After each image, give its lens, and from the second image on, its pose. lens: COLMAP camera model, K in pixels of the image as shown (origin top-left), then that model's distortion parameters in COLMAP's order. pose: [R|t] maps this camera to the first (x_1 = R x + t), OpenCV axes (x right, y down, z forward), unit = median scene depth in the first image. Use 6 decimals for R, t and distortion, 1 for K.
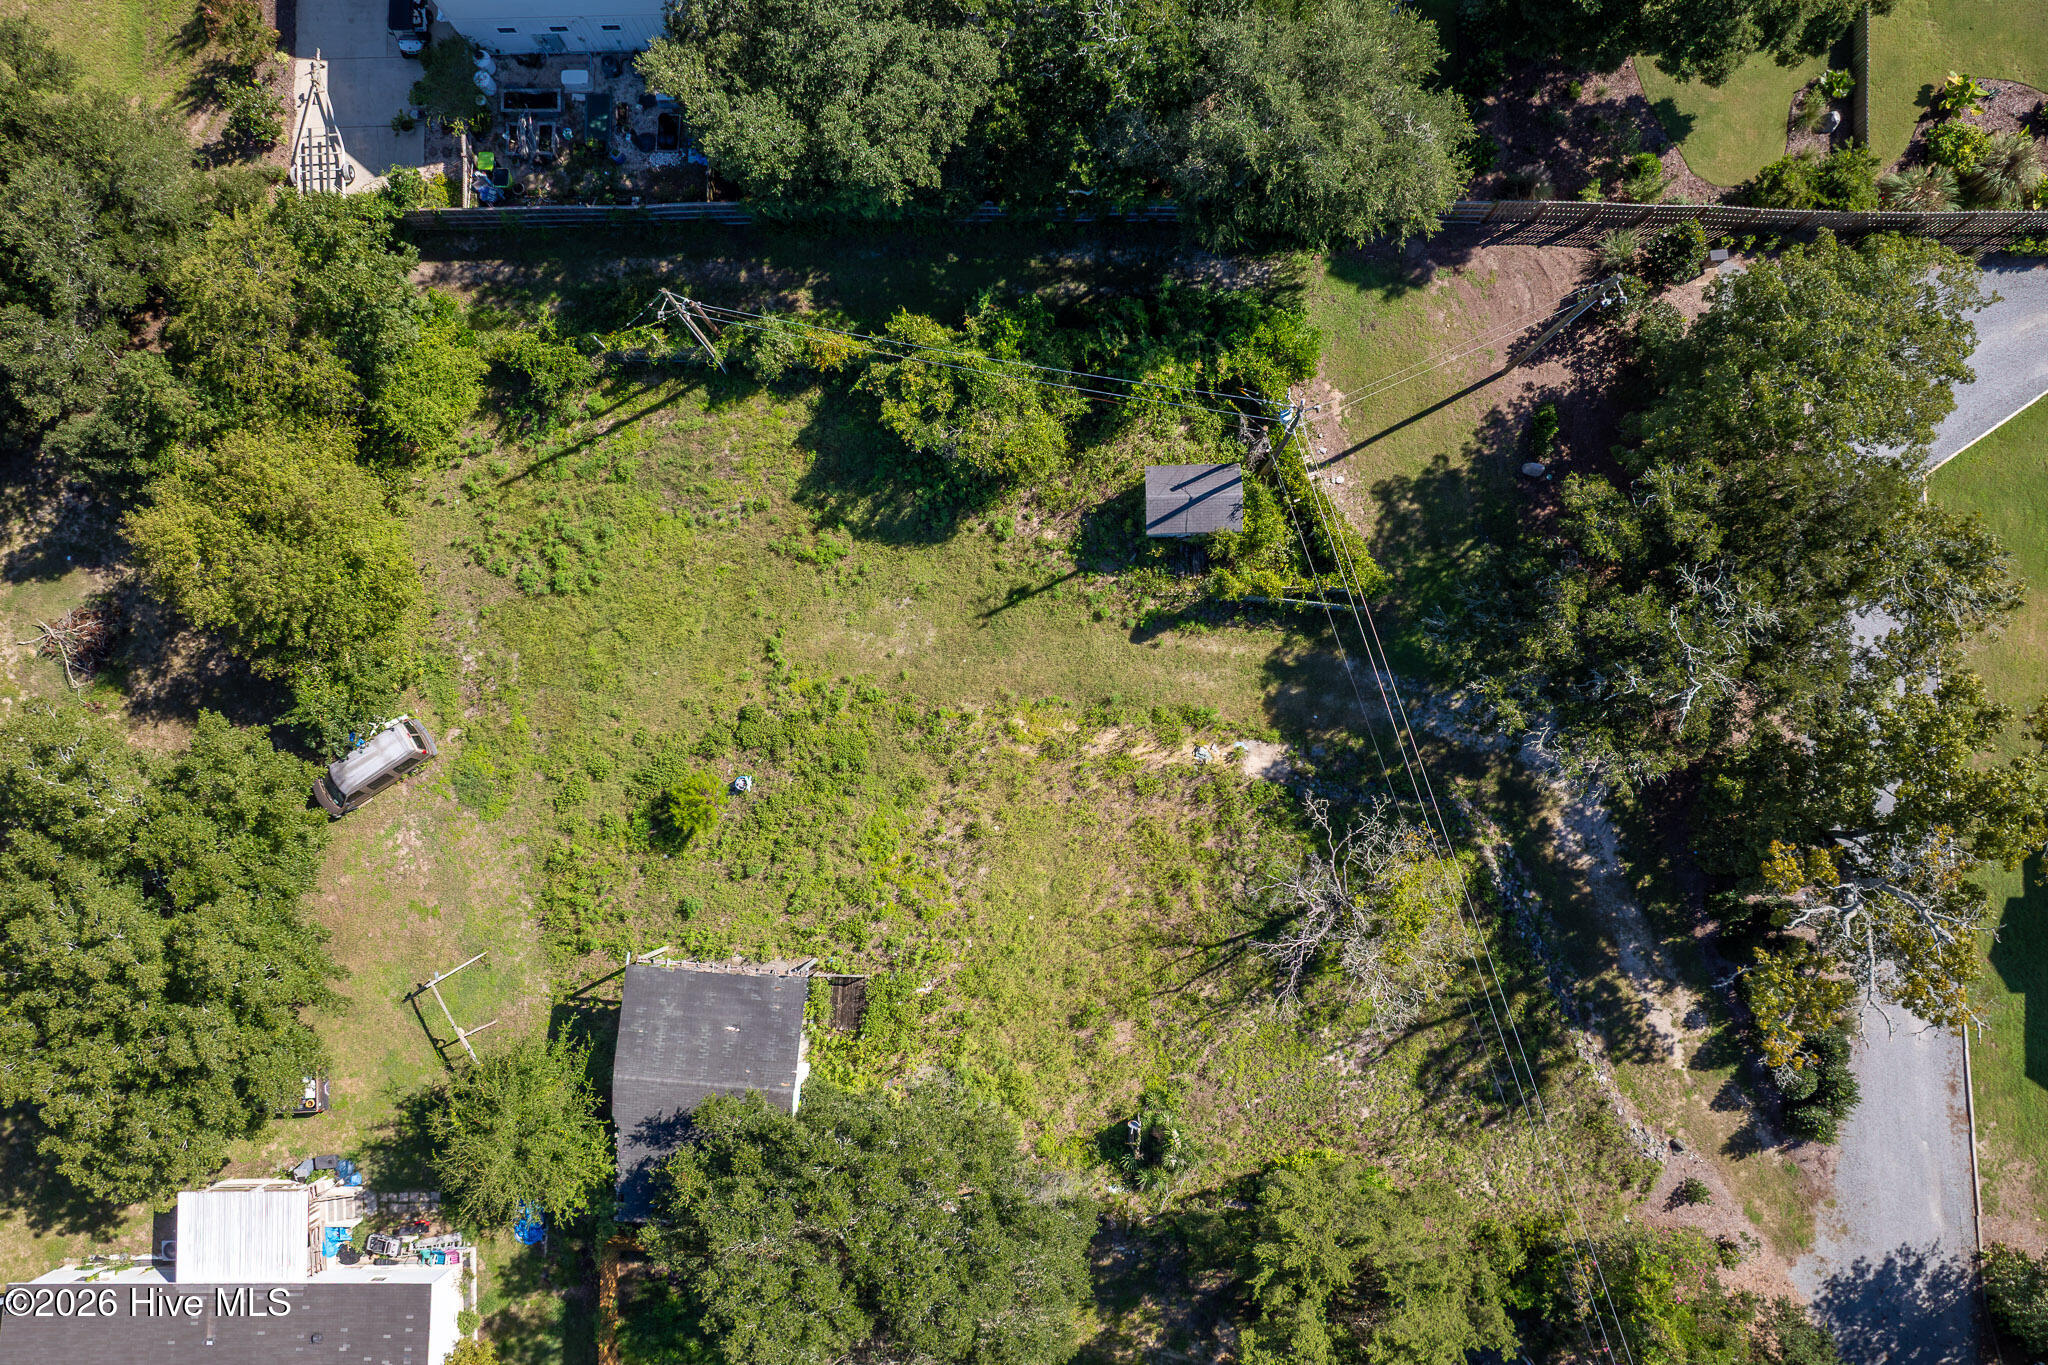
lens RADIAL K [[1450.2, 0, 1031.5], [0, 1450.2, 731.7], [0, 0, 1]] dist [-0.043596, 0.012187]
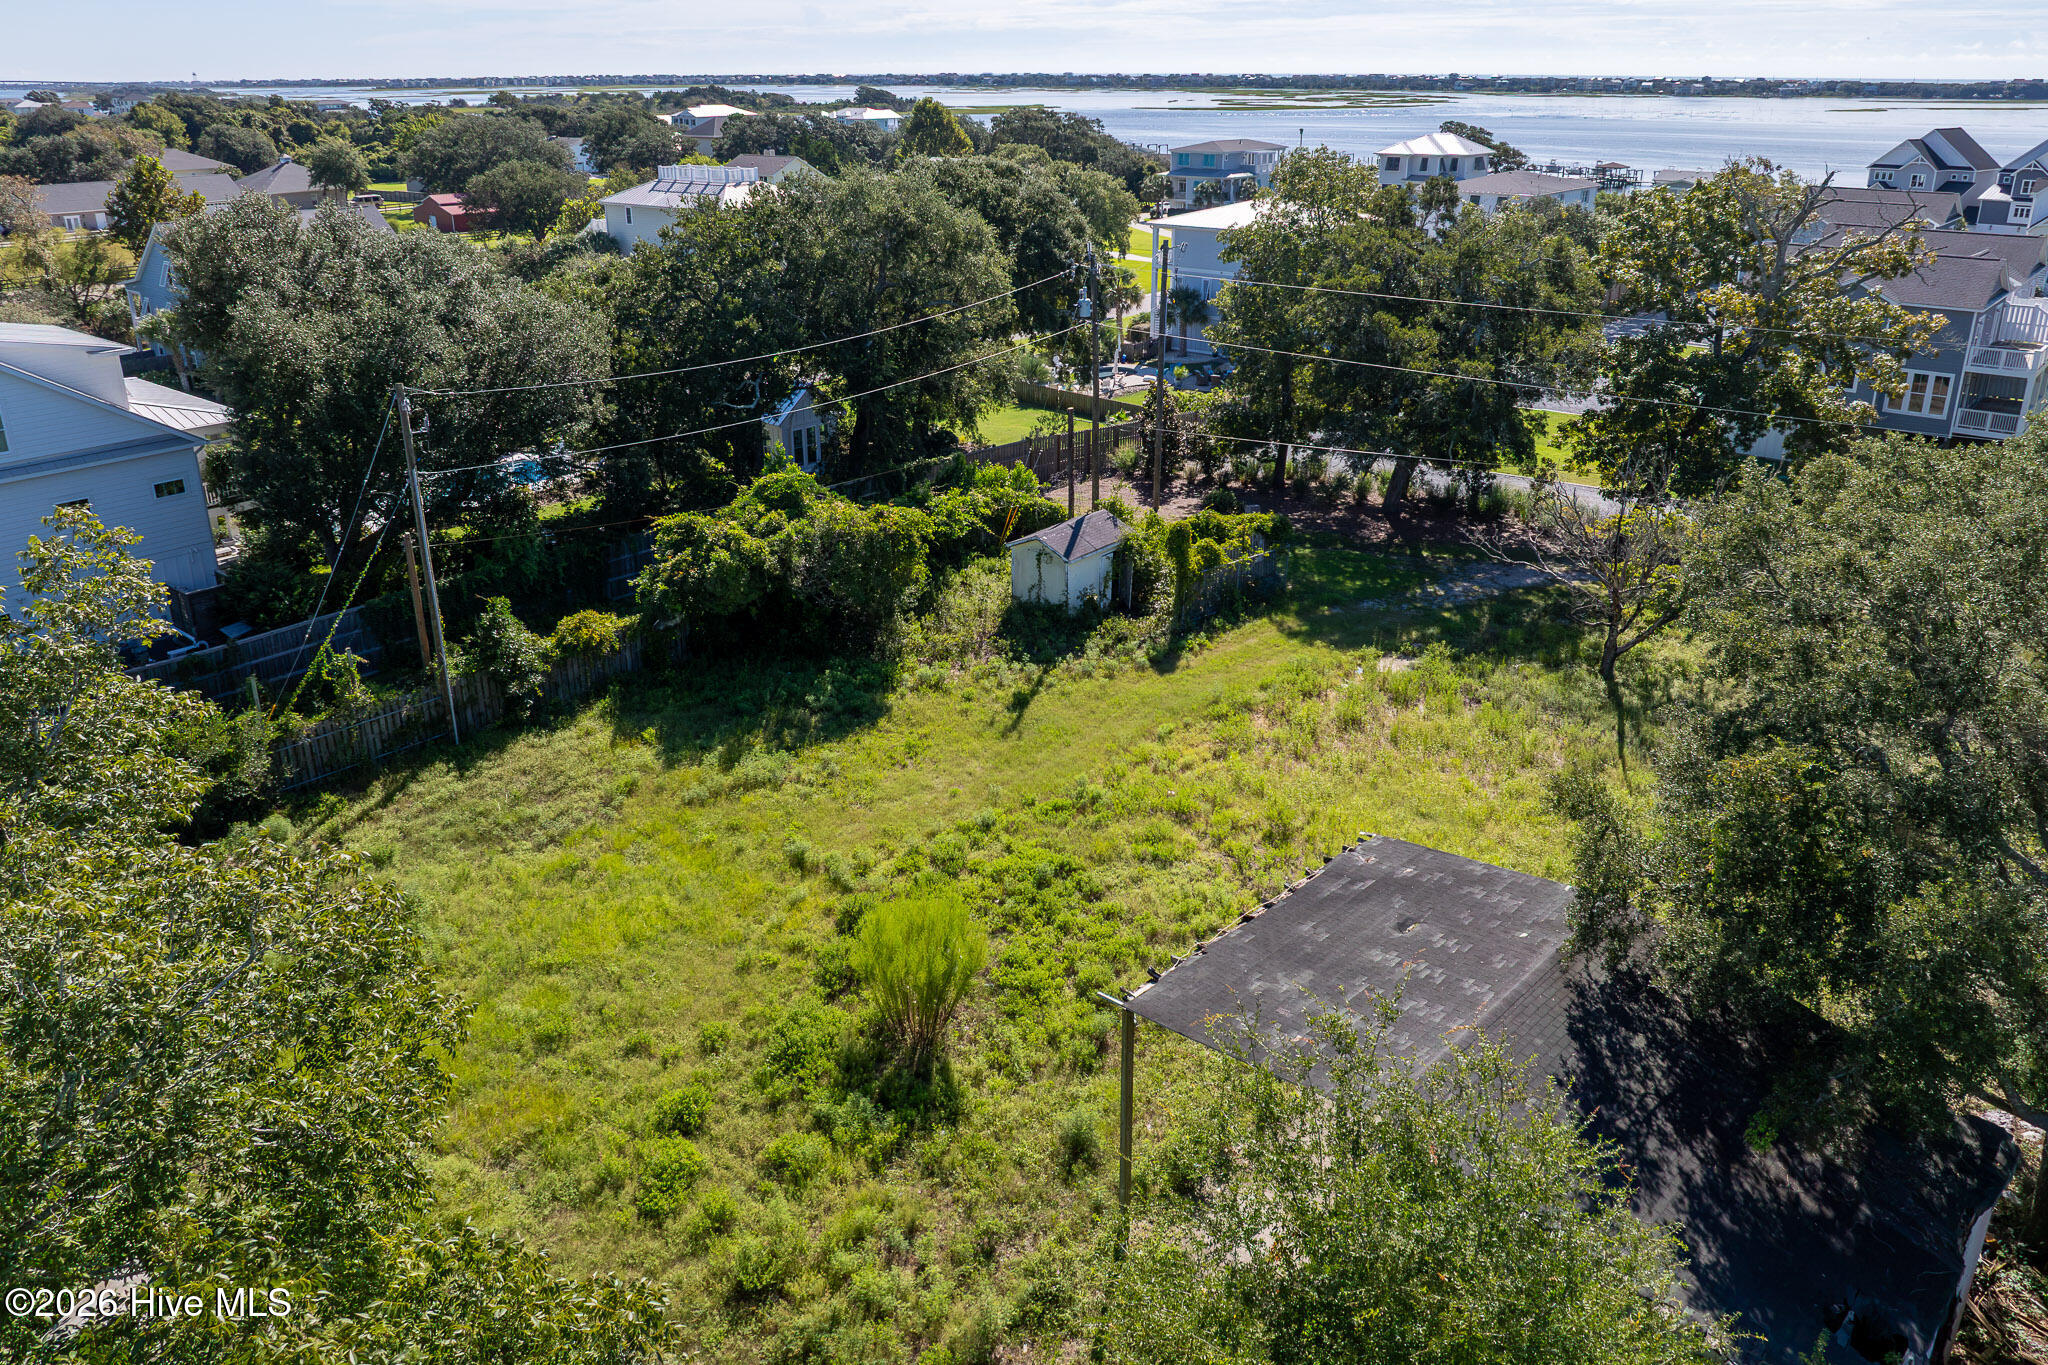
lens RADIAL K [[1450.2, 0, 1026.7], [0, 1450.2, 594.3], [0, 0, 1]] dist [-0.043596, 0.012187]
pose [[0.644113, -0.245966, 0.724306, -0.505671], [0.764441, 0.240874, -0.598005, 0.318698], [-0.027378, 0.938872, 0.343176, 0.722491]]
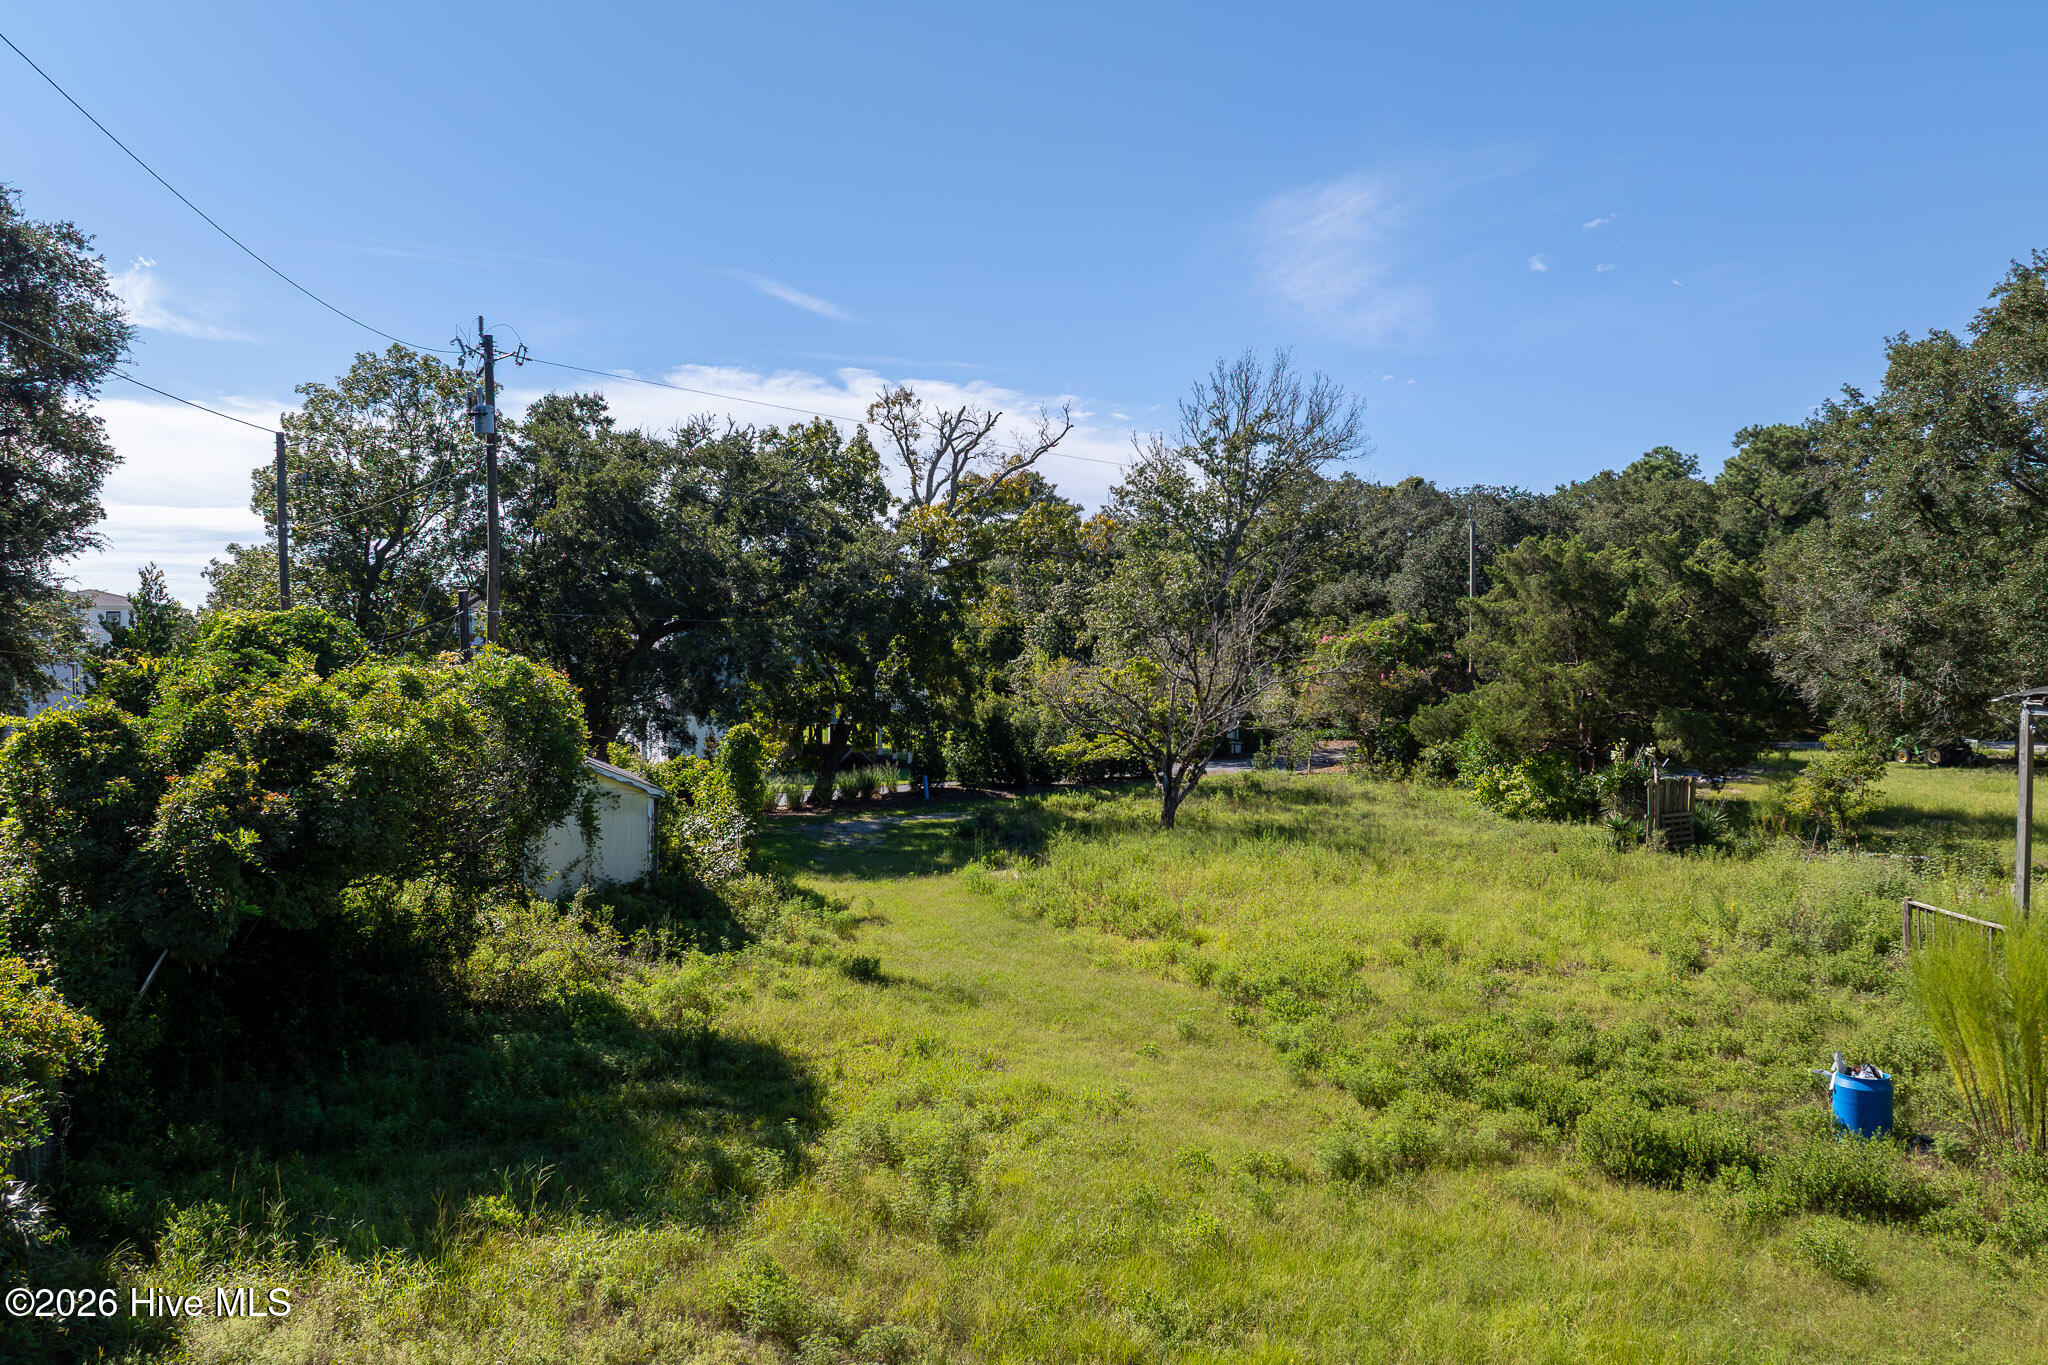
lens RADIAL K [[1450.2, 0, 1023.2], [0, 1450.2, 680.3], [0, 0, 1]] dist [-0.043596, 0.012187]
pose [[-0.381973, -0.008147, 0.924138, -0.380935], [0.923987, 0.016745, 0.382058, -0.203509], [-0.018588, 0.999827, 0.001132, 0.933014]]
